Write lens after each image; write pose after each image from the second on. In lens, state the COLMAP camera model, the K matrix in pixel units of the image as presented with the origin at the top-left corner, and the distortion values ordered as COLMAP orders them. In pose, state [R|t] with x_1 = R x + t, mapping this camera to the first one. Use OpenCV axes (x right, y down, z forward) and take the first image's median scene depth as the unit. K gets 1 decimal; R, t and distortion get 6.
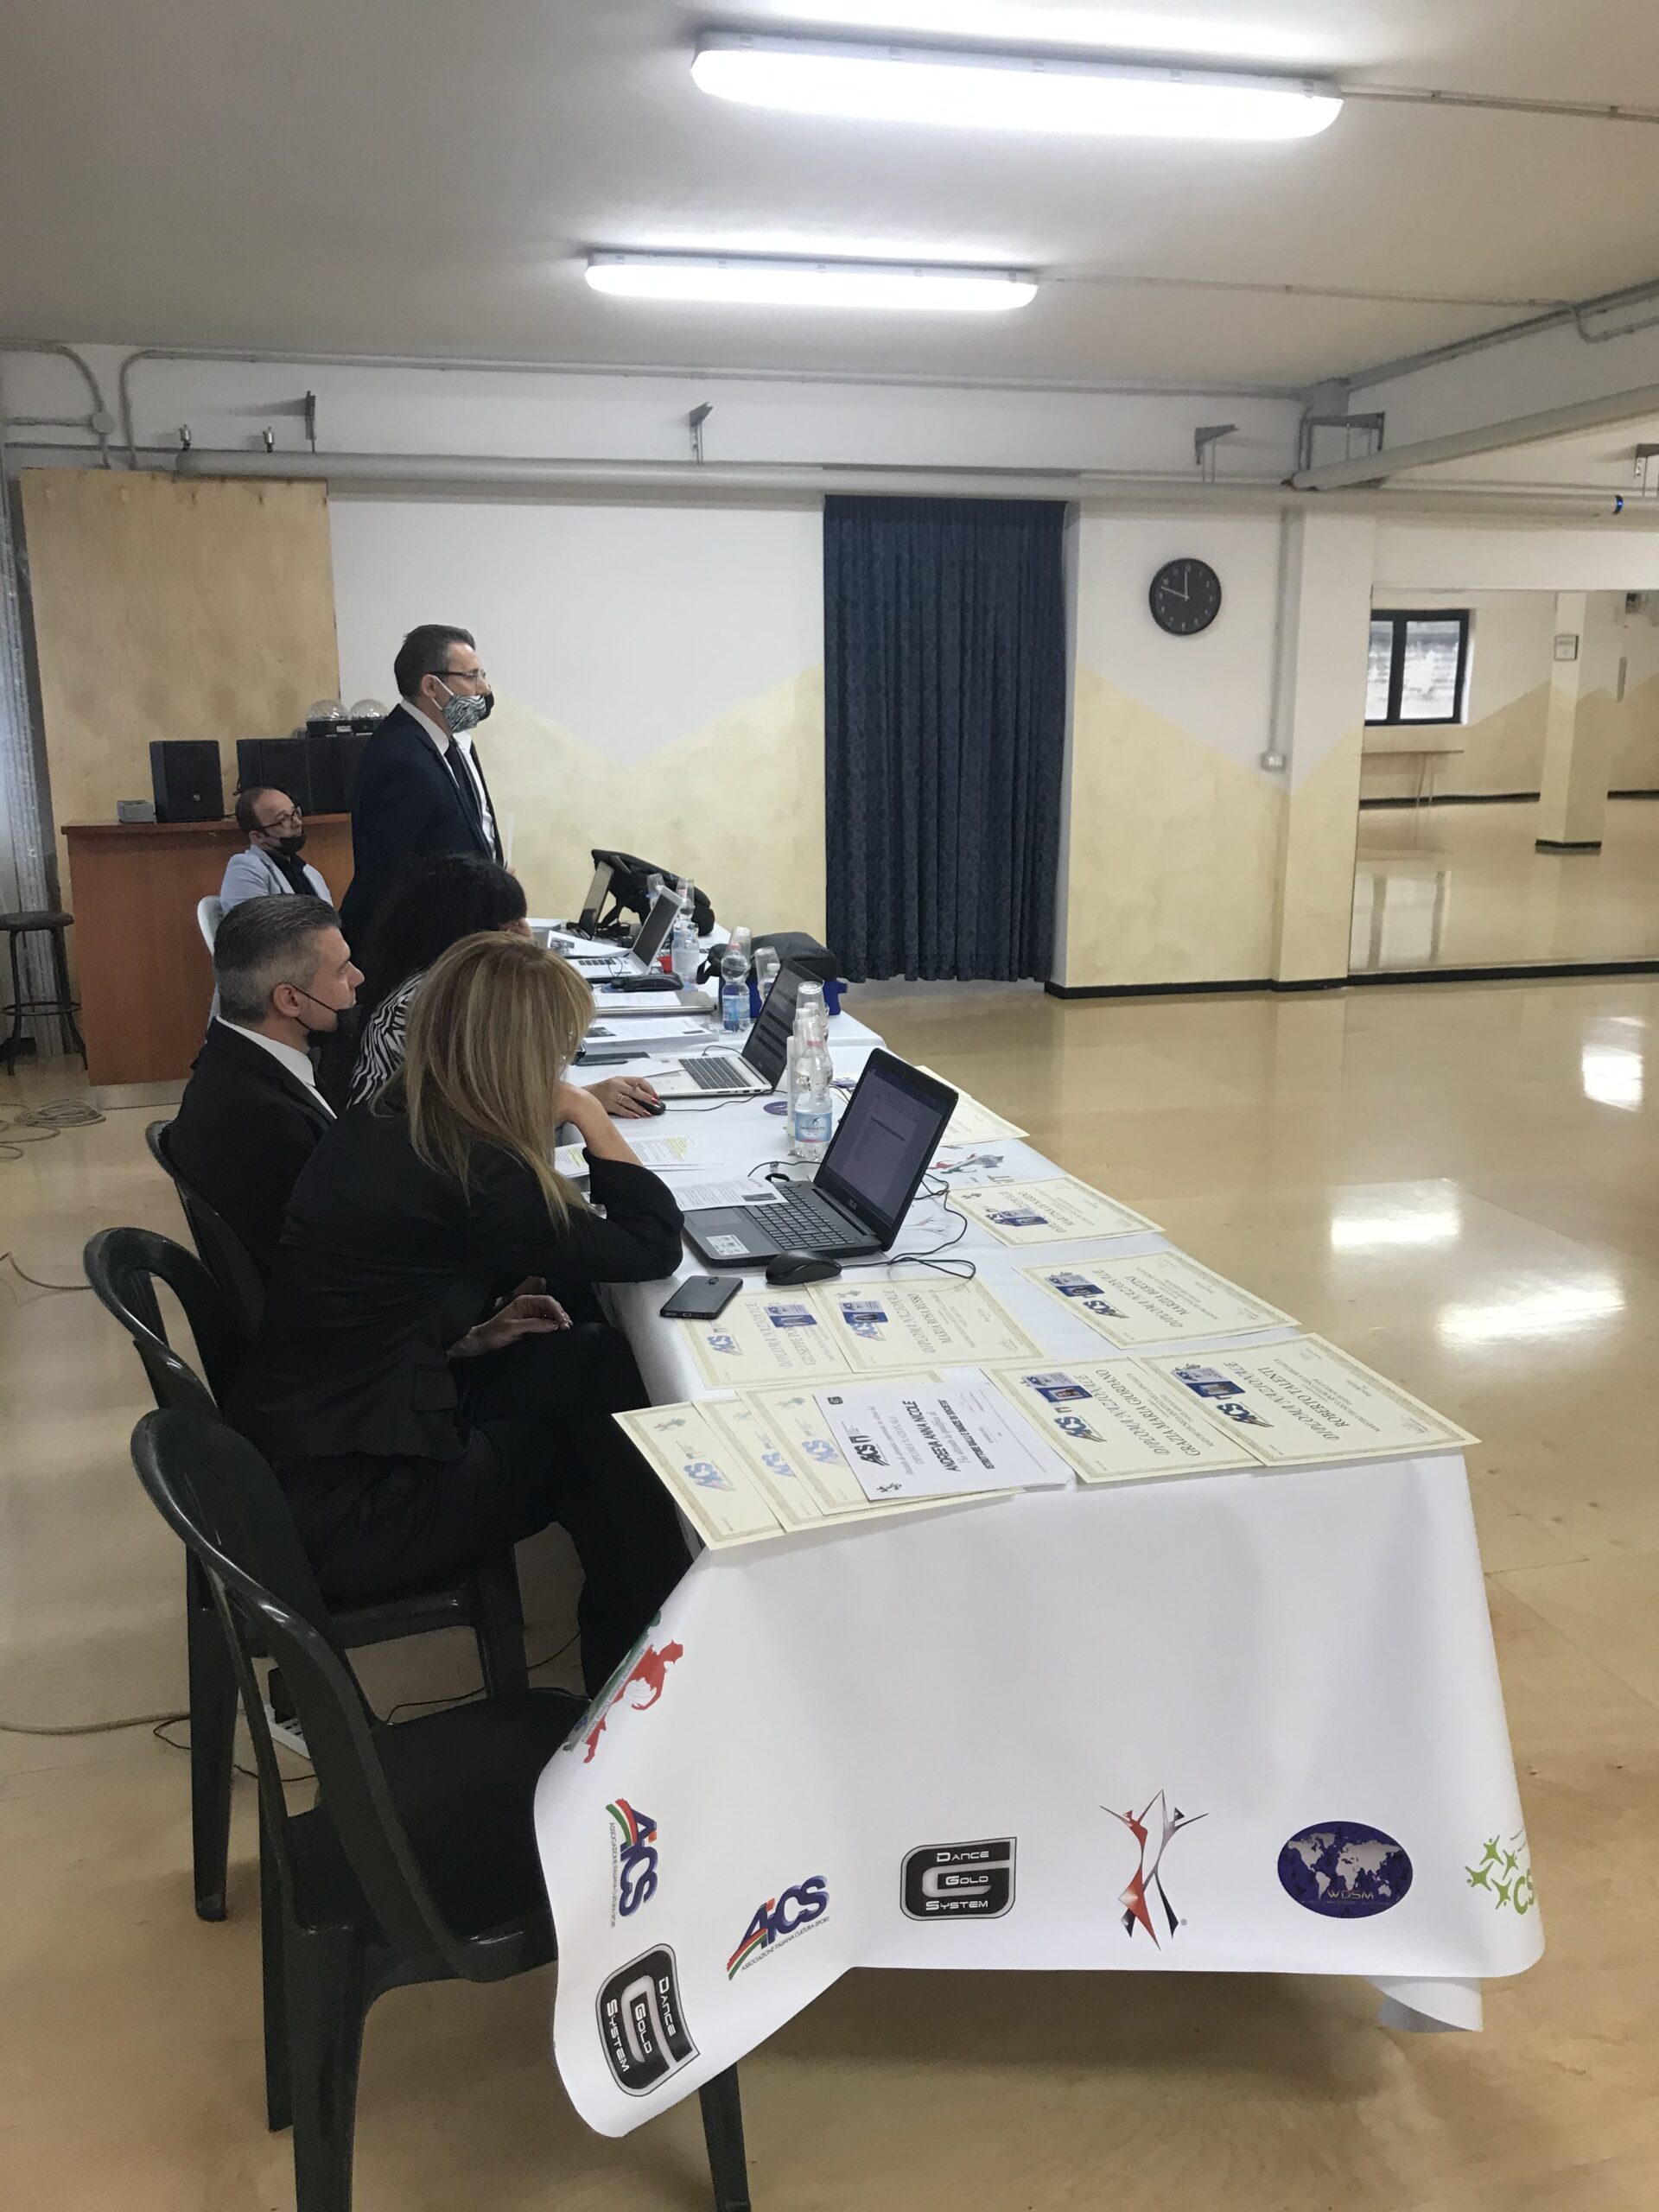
lens RADIAL K [[1871.0, 0, 829.5], [0, 1871.0, 1106.0], [0, 0, 1]] dist [0.011447, -0.017105]
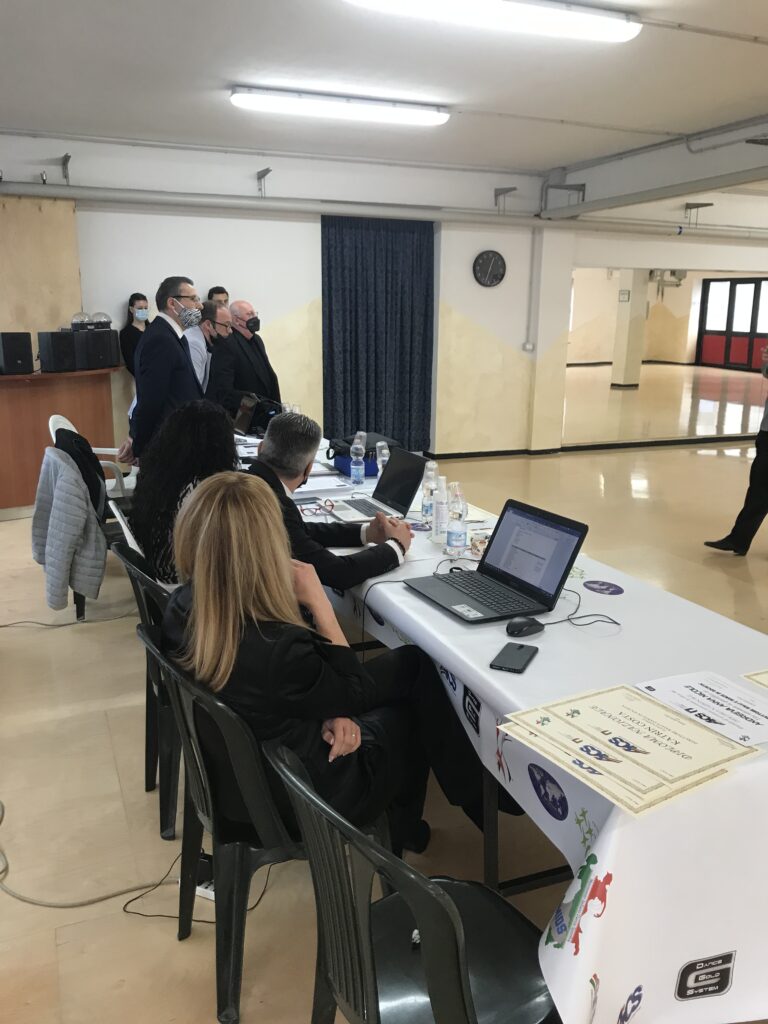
lens RADIAL K [[866.2, 0, 384.0], [0, 866.2, 512.0], [0, 0, 1]] dist [0.011447, -0.017105]
pose [[0.989969, -0.019258, 0.139968, -0.084778], [0.018077, 0.999790, 0.009704, -0.010942], [-0.140125, -0.007076, 0.990109, 0.056057]]
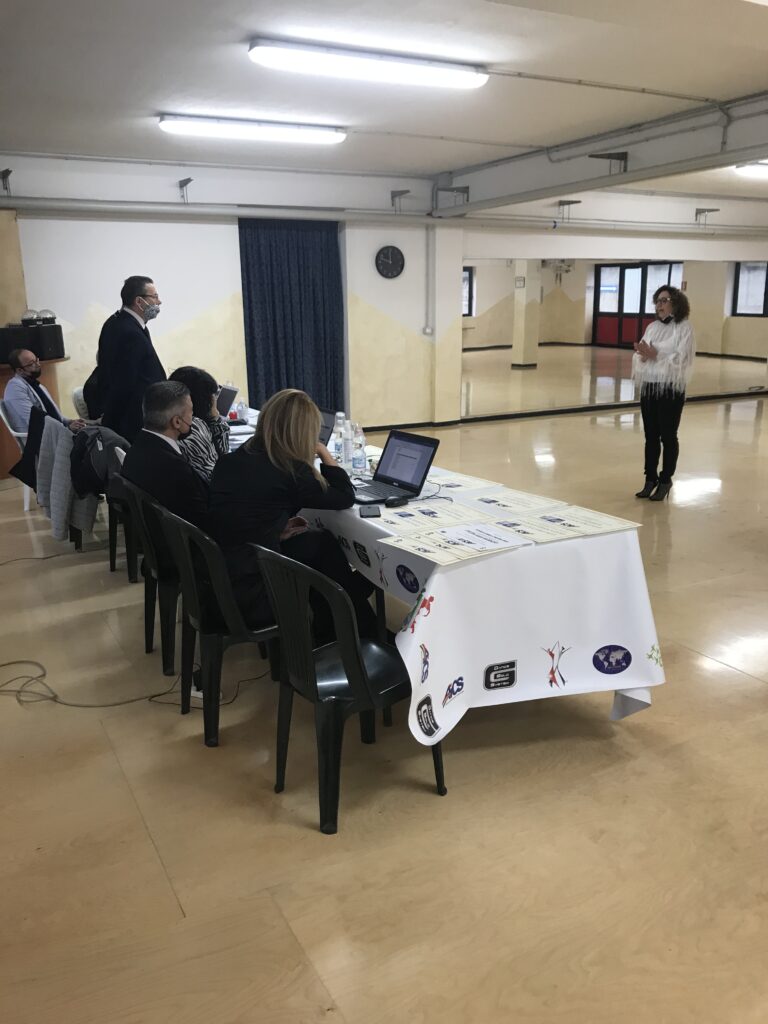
lens RADIAL K [[866.2, 0, 384.0], [0, 866.2, 512.0], [0, 0, 1]] dist [0.011447, -0.017105]
pose [[0.971752, -0.066408, 0.226467, -0.107520], [0.062527, 0.997748, 0.024274, 0.022415], [-0.227569, -0.009428, 0.973716, -0.092632]]
